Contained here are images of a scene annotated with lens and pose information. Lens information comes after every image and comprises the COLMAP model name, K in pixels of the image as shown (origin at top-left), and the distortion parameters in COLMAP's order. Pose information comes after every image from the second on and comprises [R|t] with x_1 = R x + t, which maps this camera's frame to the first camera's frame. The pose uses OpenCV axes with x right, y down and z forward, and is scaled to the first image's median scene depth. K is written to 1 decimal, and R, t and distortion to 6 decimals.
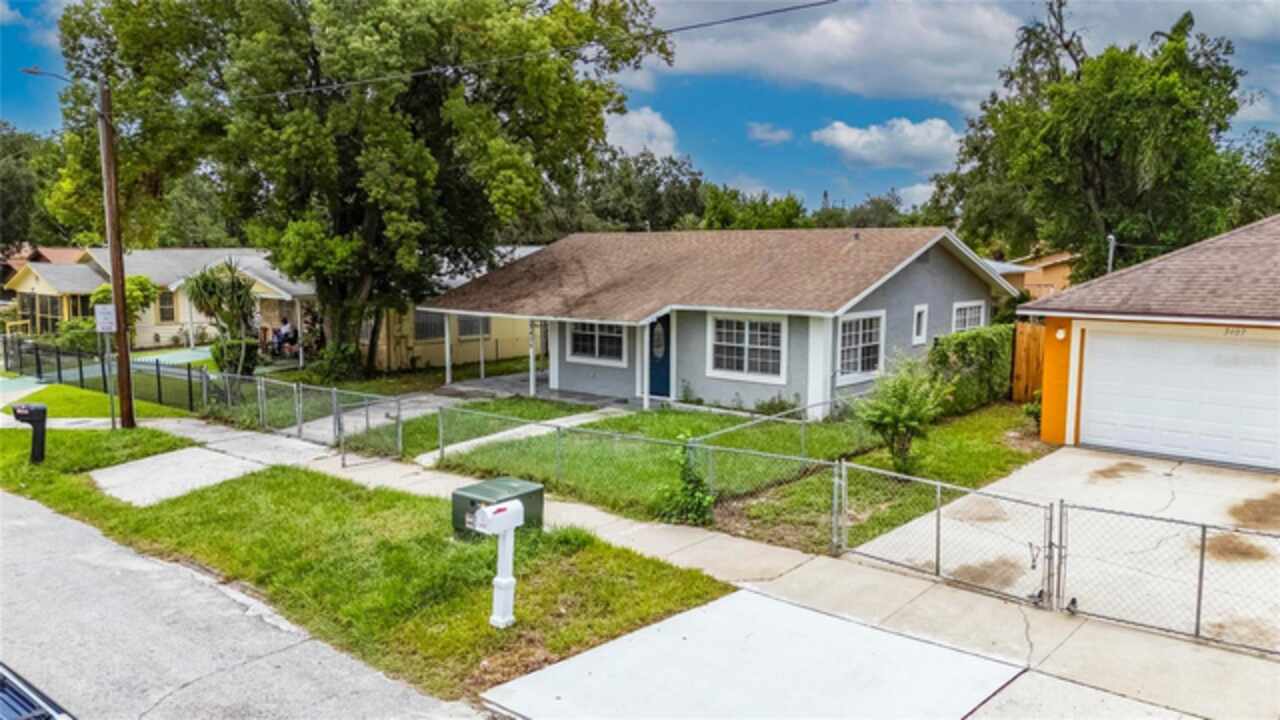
lens RADIAL K [[917.2, 0, 640.0], [0, 917.2, 360.0], [0, 0, 1]] dist [0.066781, -0.000794]
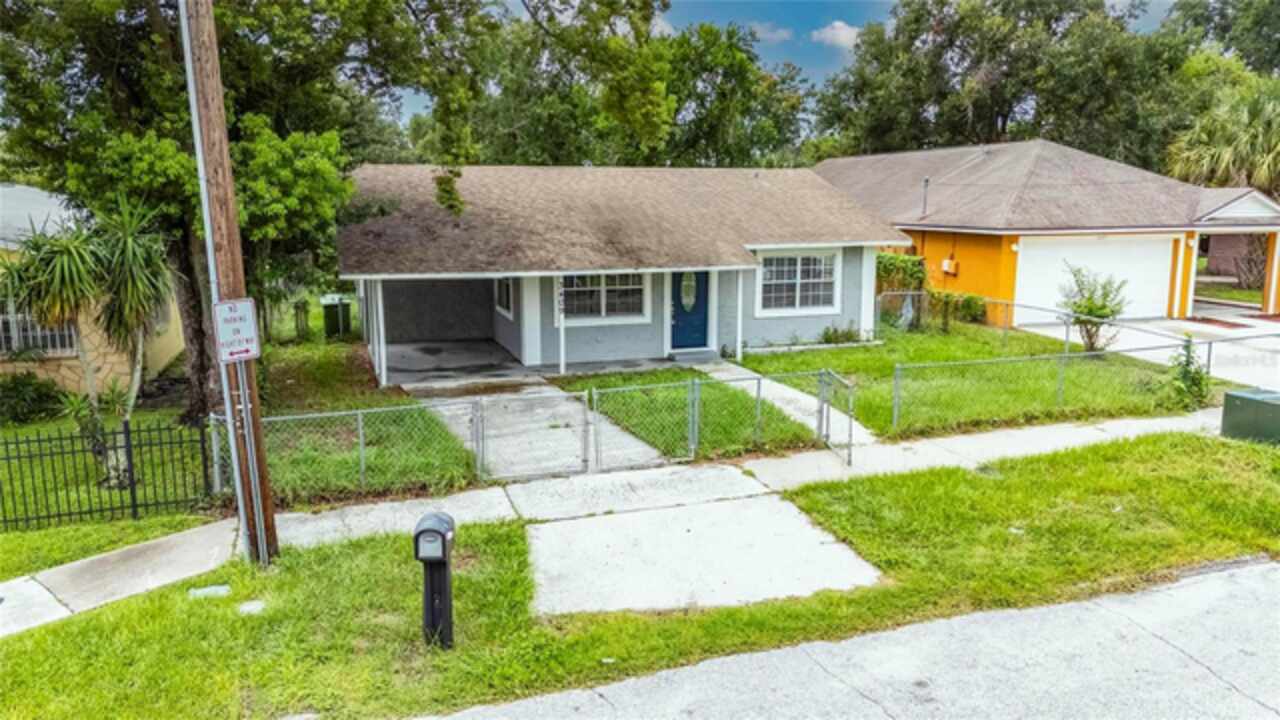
lens RADIAL K [[932.8, 0, 640.0], [0, 932.8, 360.0], [0, 0, 1]] dist [0.072689, -0.080830]
pose [[0.527627, -0.147478, 0.836577, -0.845928], [0.103561, 0.988636, 0.108969, -0.059548], [-0.843140, 0.029142, 0.536904, 0.584791]]
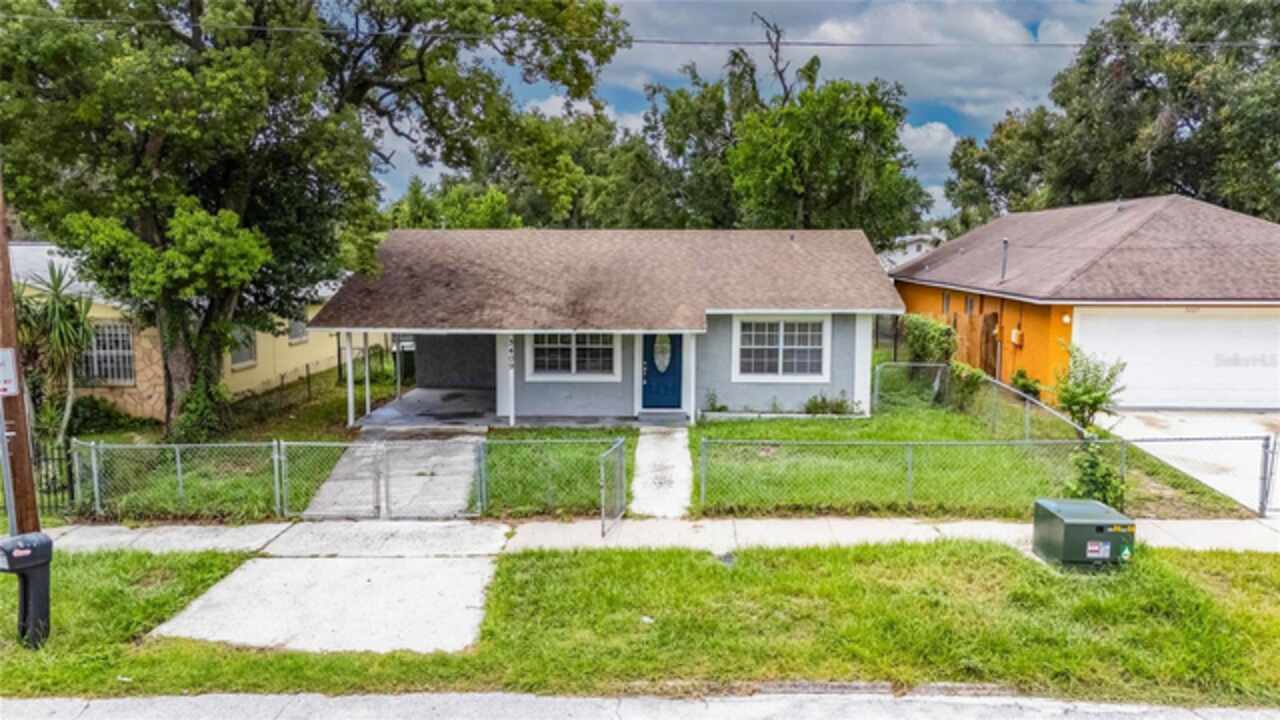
lens RADIAL K [[932.8, 0, 640.0], [0, 932.8, 360.0], [0, 0, 1]] dist [0.072689, -0.080830]
pose [[0.786729, -0.074118, 0.612833, -0.611605], [0.072680, 0.996982, 0.027275, -0.039668], [-0.613005, 0.023083, 0.789742, 0.295092]]
